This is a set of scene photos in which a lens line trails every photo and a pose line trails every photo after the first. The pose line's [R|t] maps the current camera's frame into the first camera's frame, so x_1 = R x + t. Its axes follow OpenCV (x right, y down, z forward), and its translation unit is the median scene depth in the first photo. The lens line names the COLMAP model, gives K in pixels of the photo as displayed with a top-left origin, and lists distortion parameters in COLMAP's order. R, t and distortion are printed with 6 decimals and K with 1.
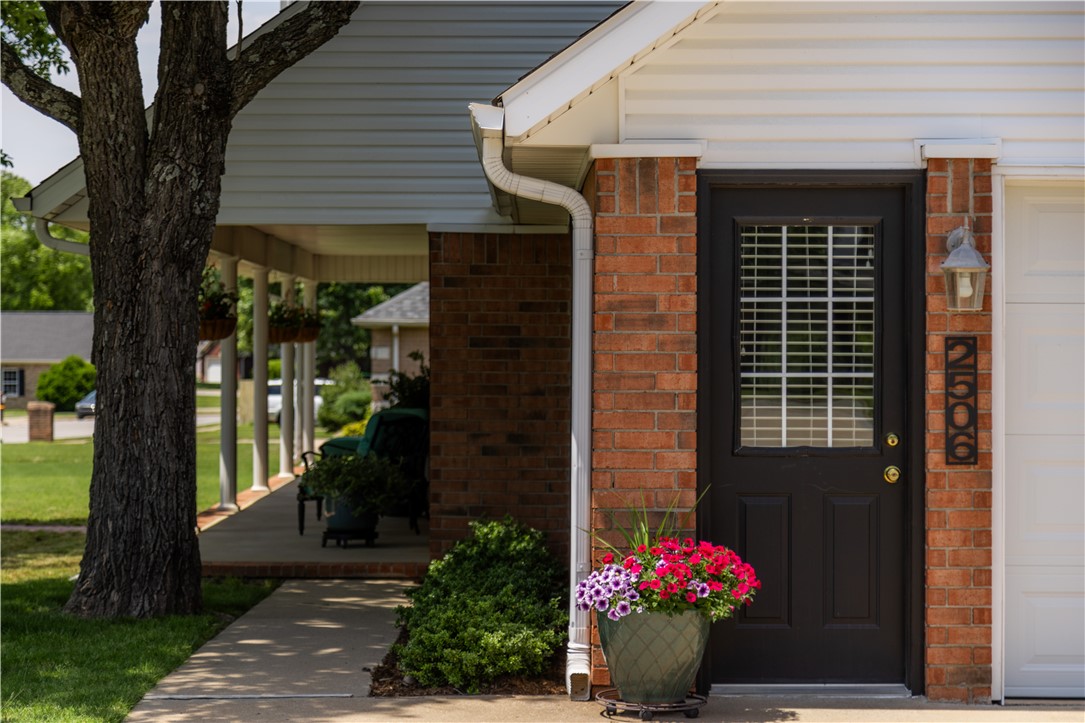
lens RADIAL K [[2721.2, 0, 542.5], [0, 2721.2, 361.5], [0, 0, 1]] dist [0.054848, 0.188192]
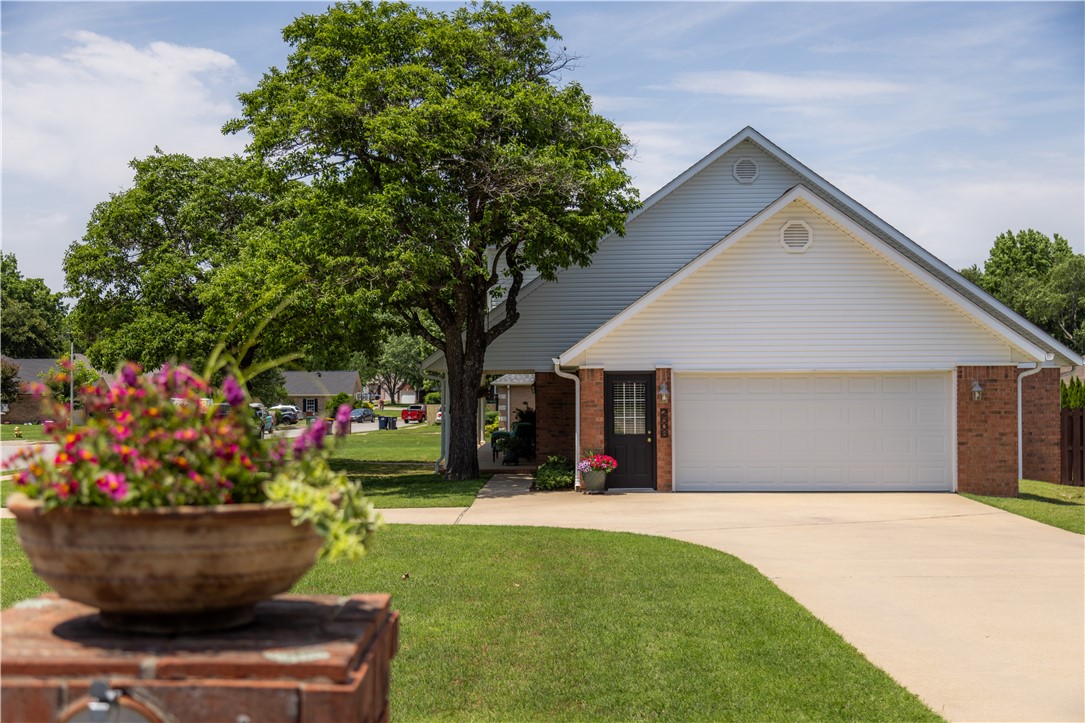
lens RADIAL K [[1517.8, 0, 542.5], [0, 1517.8, 361.5], [0, 0, 1]] dist [0.019531, 0.036243]
pose [[0.999805, -0.009652, -0.017228, 0.000516], [0.009362, 0.999814, -0.016882, -0.045110], [0.017388, 0.016718, 0.999709, -1.443120]]
